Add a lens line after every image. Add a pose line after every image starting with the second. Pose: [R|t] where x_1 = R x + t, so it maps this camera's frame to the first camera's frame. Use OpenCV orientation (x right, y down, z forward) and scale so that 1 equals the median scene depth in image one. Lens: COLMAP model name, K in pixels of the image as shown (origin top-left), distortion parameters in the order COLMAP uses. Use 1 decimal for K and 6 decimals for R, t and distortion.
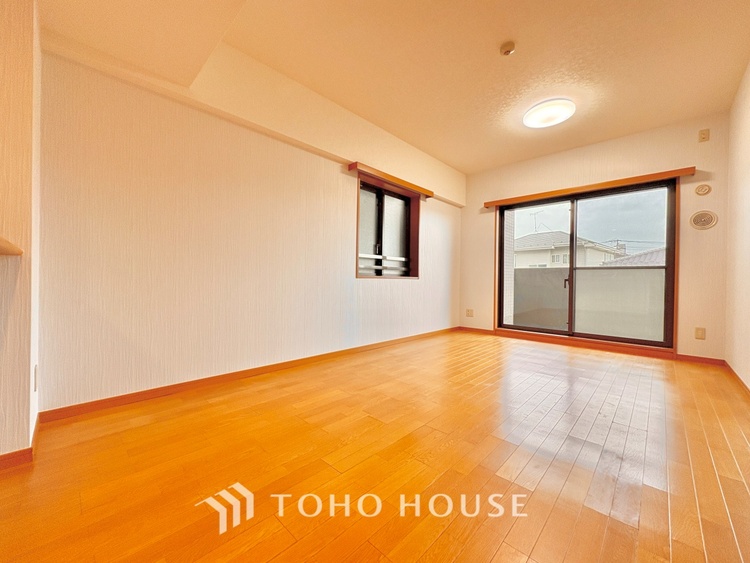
lens RADIAL K [[300.9, 0, 375.4], [0, 300.9, 282.1], [0, 0, 1]] dist [0.003118, 0.000082]
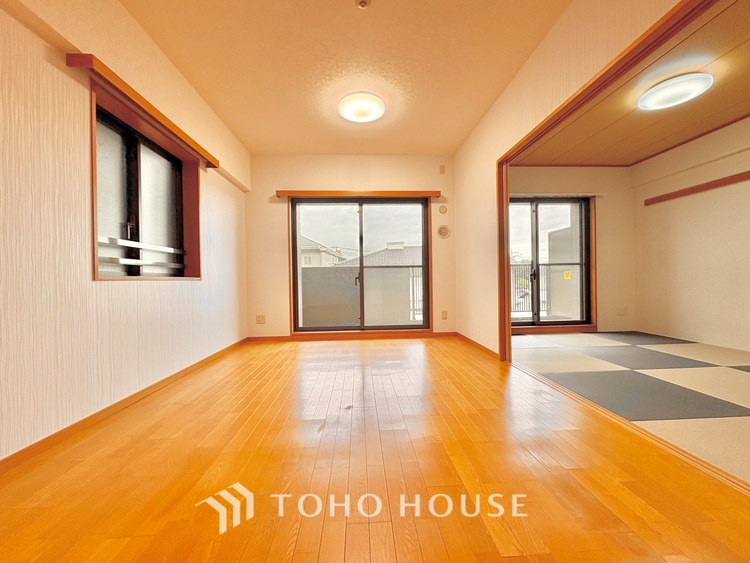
lens RADIAL K [[300.9, 0, 376.9], [0, 300.9, 280.3], [0, 0, 1]] dist [0.003118, 0.000082]
pose [[0.684246, -0.023449, 0.728875, -0.108118], [0.029547, 0.999554, 0.004419, -0.000733], [-0.728653, 0.018512, 0.684633, 0.279132]]
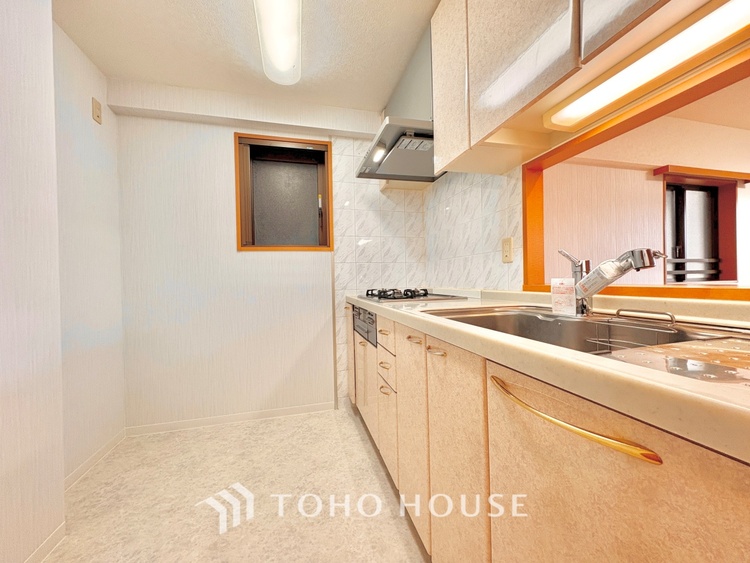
lens RADIAL K [[300.9, 0, 379.8], [0, 300.9, 279.0], [0, 0, 1]] dist [0.003118, 0.000082]
pose [[0.858172, -0.029941, -0.512488, -0.346794], [0.028543, 0.999536, -0.010600, -0.050667], [0.512567, -0.005531, 0.858629, -0.280090]]
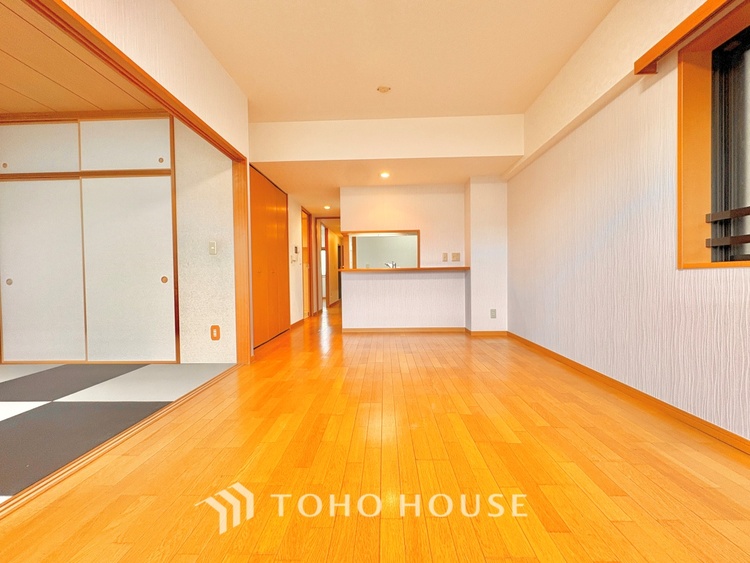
lens RADIAL K [[300.9, 0, 375.0], [0, 300.9, 281.1], [0, 0, 1]] dist [0.003118, 0.000082]
pose [[-0.748573, 0.010208, -0.662974, 0.640856], [0.004045, 0.999933, 0.010829, -0.000868], [0.663040, 0.005425, -0.748564, 1.039513]]
